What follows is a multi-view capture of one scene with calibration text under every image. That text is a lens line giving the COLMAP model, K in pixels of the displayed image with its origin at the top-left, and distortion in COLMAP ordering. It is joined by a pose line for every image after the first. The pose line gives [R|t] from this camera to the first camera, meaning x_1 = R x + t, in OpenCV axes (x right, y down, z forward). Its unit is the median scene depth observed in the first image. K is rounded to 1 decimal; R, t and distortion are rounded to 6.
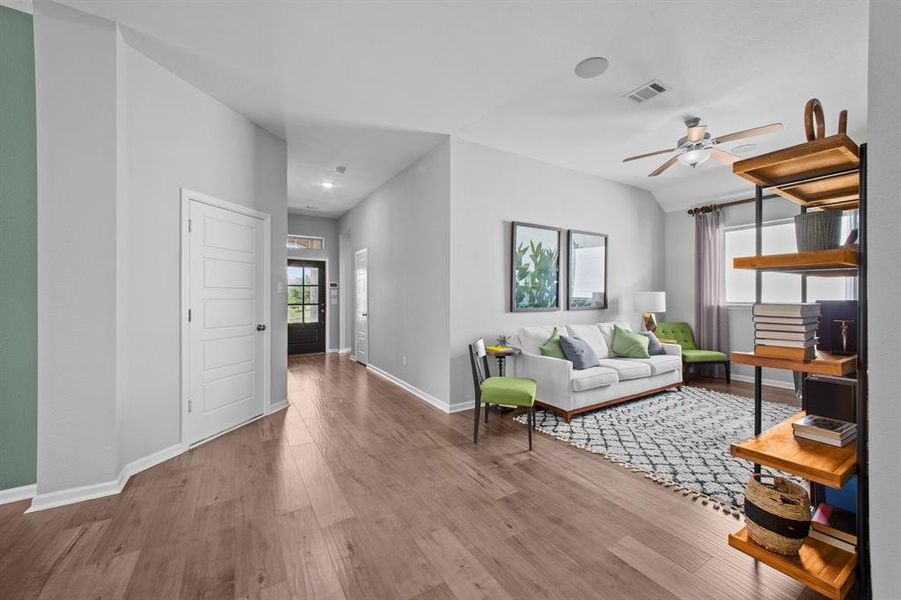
lens RADIAL K [[350.5, 0, 453.0], [0, 350.5, 295.0], [0, 0, 1]] dist [0.006756, -0.002216]
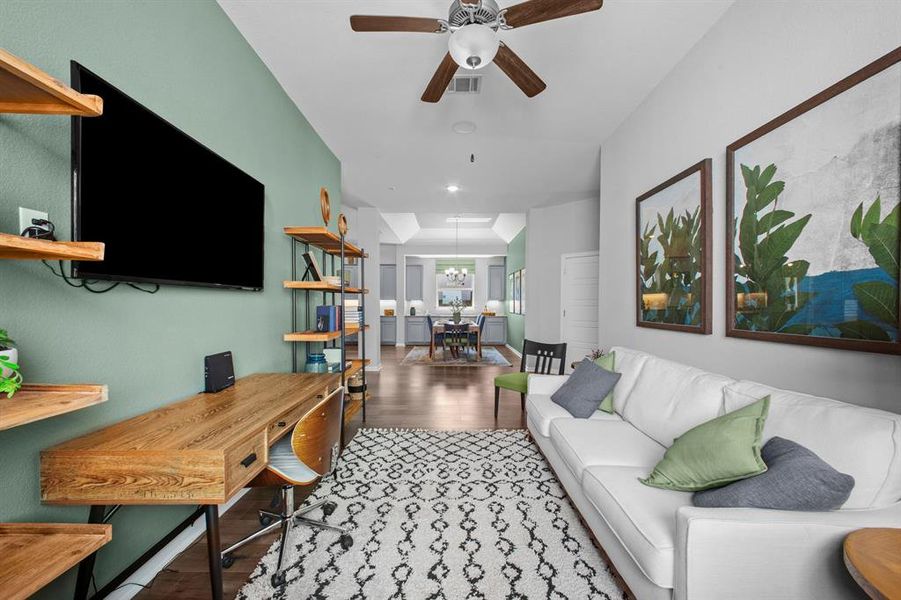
lens RADIAL K [[350.5, 0, 449.2], [0, 350.5, 304.4], [0, 0, 1]] dist [0.006756, -0.002216]
pose [[-0.530035, -0.000318, -0.847976, 0.965775], [0.000816, 0.999999, -0.000885, 0.005646], [0.847975, -0.001161, -0.530034, 1.034843]]
